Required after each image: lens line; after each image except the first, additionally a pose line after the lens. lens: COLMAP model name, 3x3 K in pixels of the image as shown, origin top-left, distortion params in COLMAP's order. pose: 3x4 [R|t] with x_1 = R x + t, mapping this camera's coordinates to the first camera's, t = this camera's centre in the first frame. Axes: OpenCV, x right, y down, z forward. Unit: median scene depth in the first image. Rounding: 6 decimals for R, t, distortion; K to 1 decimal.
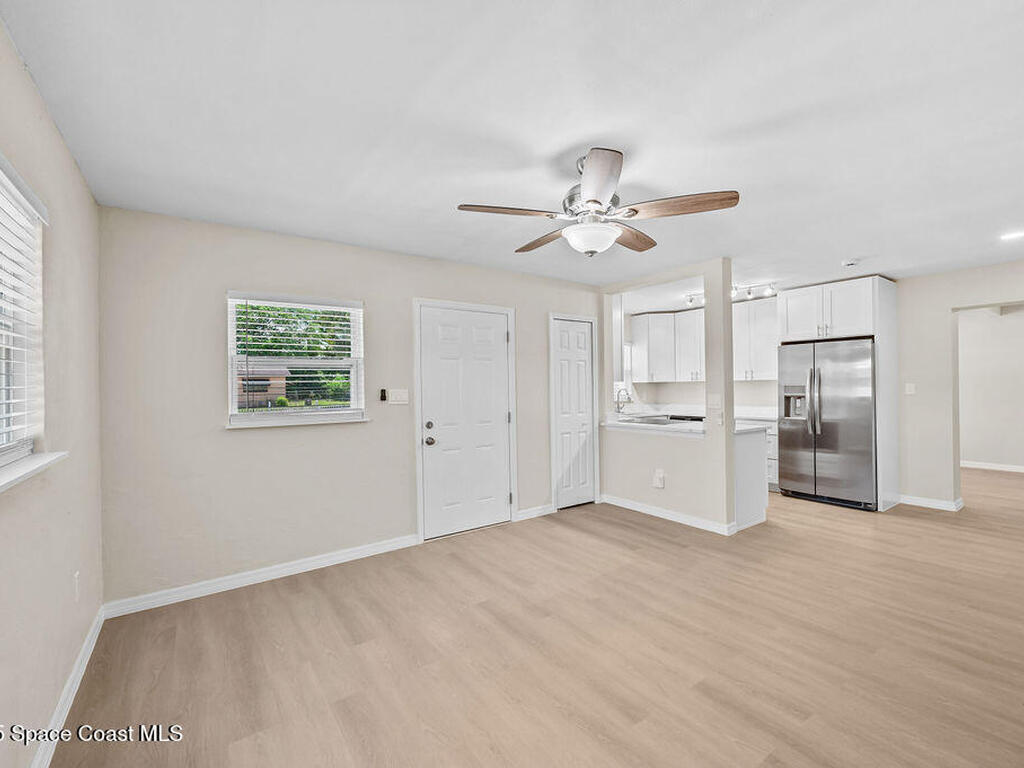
lens RADIAL K [[453.1, 0, 514.3], [0, 453.1, 384.4], [0, 0, 1]] dist [0.000890, -0.001112]
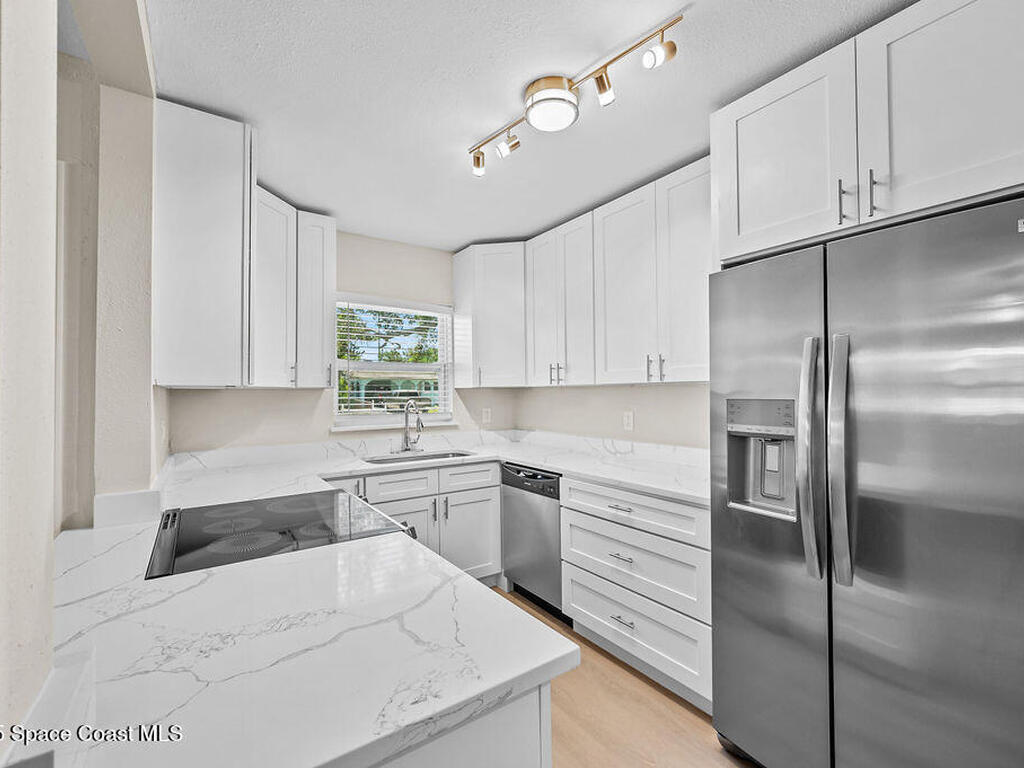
lens RADIAL K [[453.1, 0, 514.3], [0, 453.1, 384.4], [0, 0, 1]] dist [0.000890, -0.001112]
pose [[0.999957, 0.001617, -0.009163, 0.469872], [-0.001717, 0.999939, -0.010922, -0.003849], [0.009145, 0.010937, 0.999898, 0.715313]]
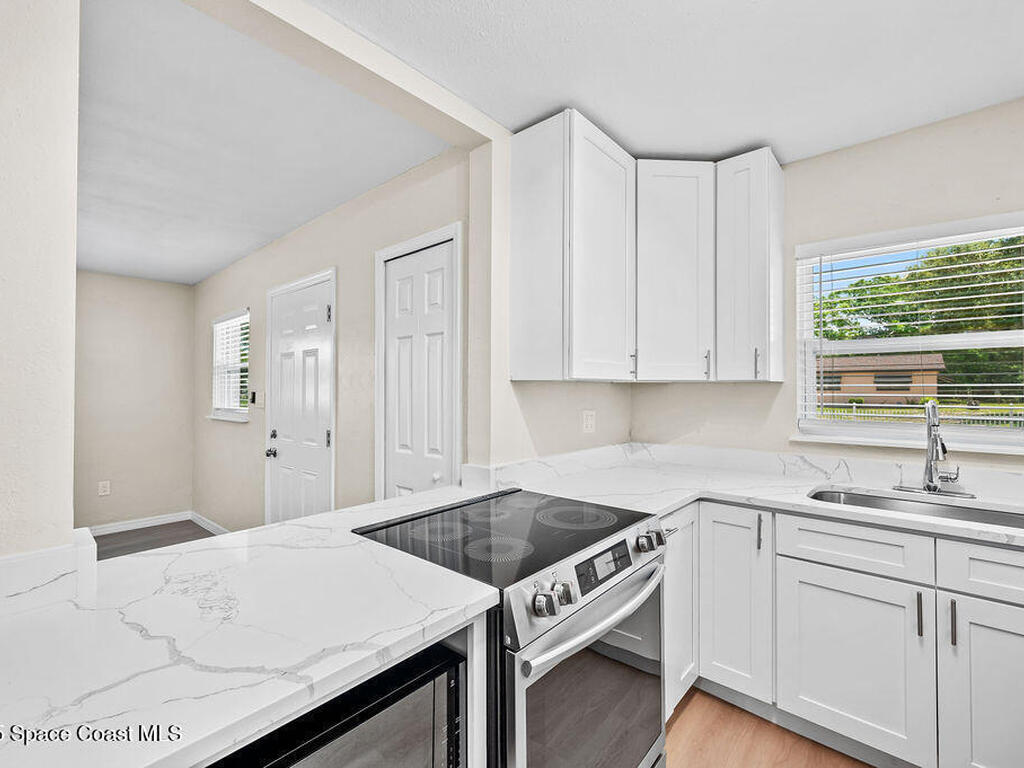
lens RADIAL K [[453.1, 0, 514.3], [0, 453.1, 384.4], [0, 0, 1]] dist [0.000890, -0.001112]
pose [[0.238332, 0.001126, -0.971183, 0.583344], [0.005176, 0.999984, 0.002430, -0.003918], [0.971170, -0.005606, 0.238322, 0.948745]]
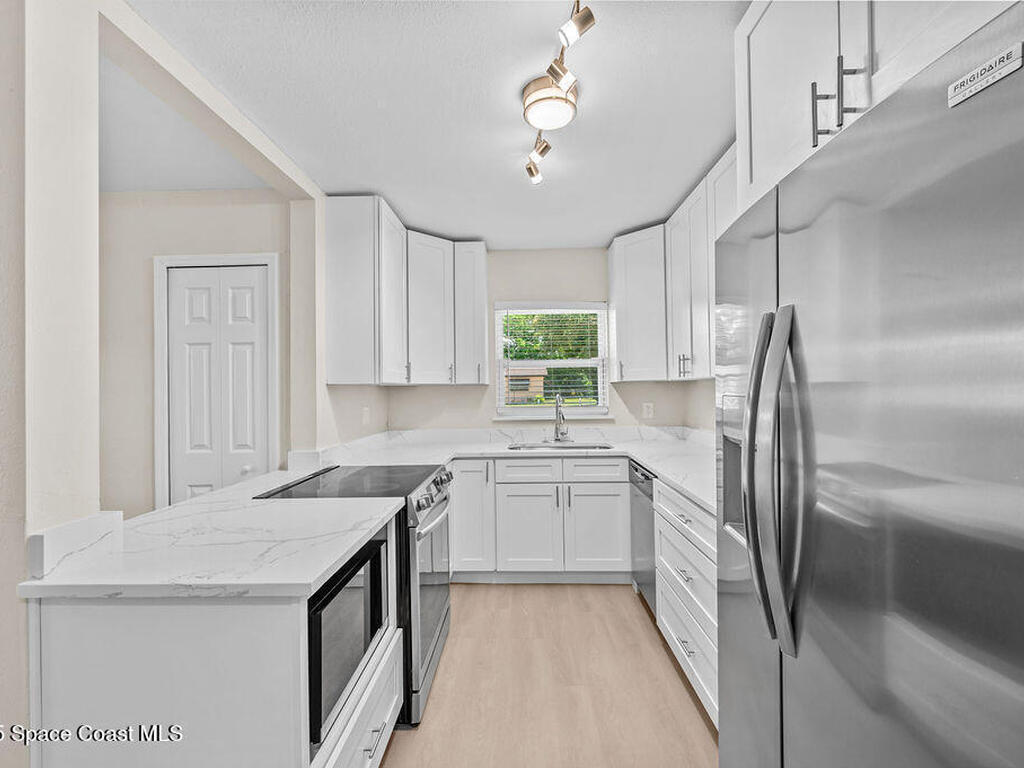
lens RADIAL K [[453.1, 0, 514.3], [0, 453.1, 384.4], [0, 0, 1]] dist [0.000890, -0.001112]
pose [[0.801948, -0.006883, -0.597355, 0.675066], [0.009678, 0.999952, 0.001472, -0.004911], [0.597316, -0.006962, 0.801976, 0.759564]]
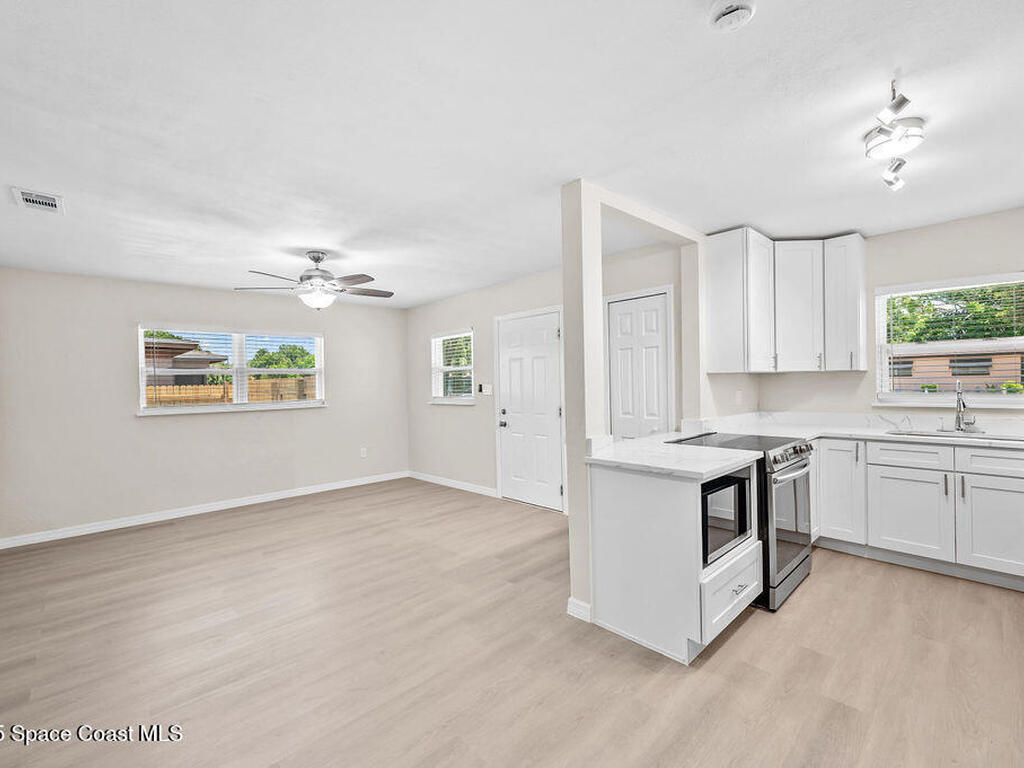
lens RADIAL K [[453.1, 0, 514.3], [0, 453.1, 384.4], [0, 0, 1]] dist [0.000890, -0.001112]
pose [[0.142730, 0.013256, -0.989673, 0.853525], [0.024904, 0.999546, 0.016980, -0.008295], [0.989448, -0.027071, 0.142335, 0.646512]]
